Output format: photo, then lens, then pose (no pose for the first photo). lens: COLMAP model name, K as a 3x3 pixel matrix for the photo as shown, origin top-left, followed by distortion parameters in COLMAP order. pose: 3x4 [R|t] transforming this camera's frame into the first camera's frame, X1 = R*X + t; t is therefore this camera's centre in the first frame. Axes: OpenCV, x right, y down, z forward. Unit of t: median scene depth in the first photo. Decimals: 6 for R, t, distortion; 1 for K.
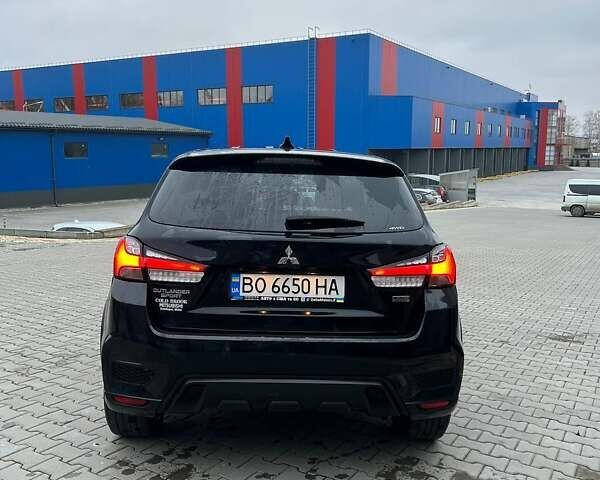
lens RADIAL K [[598.4, 0, 297.0], [0, 598.4, 238.9], [0, 0, 1]] dist [0.033449, 0.000000]
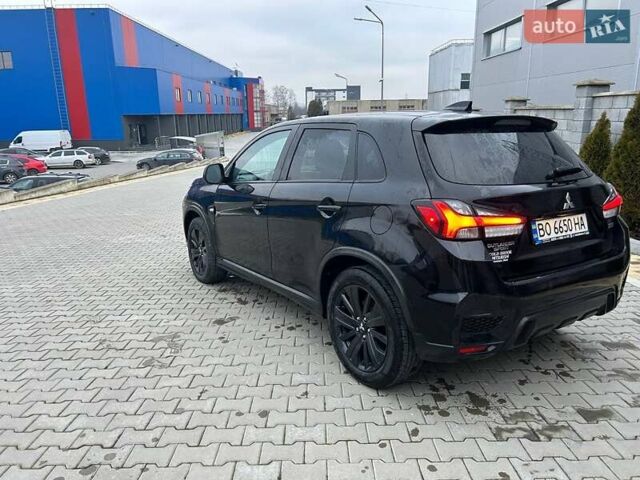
lens RADIAL K [[476.2, 0, 321.7], [0, 476.2, 237.2], [0, 0, 1]] dist [0.037556, -0.030541]
pose [[0.858794, -0.139059, 0.493087, -0.908296], [0.088479, 0.988254, 0.124602, -0.063595], [-0.504622, -0.063380, 0.861011, 0.404322]]
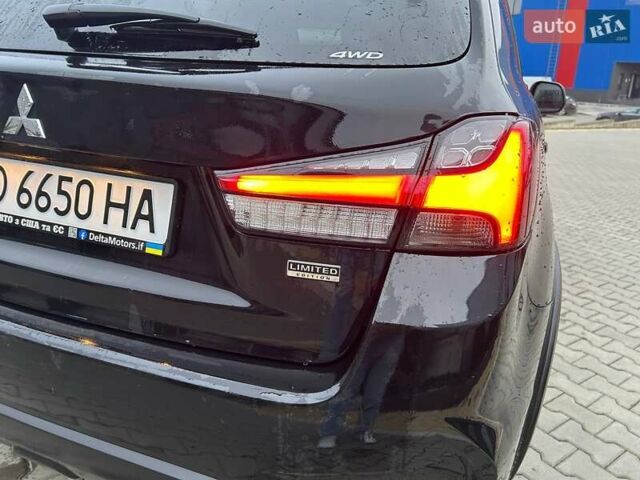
lens RADIAL K [[476.2, 0, 319.9], [0, 476.2, 238.9], [0, 0, 1]] dist [0.037556, -0.030541]
pose [[0.918411, 0.148870, -0.366550, 0.268297], [-0.072627, 0.974198, 0.213688, 0.026892], [0.388905, -0.169632, 0.905526, 0.772021]]
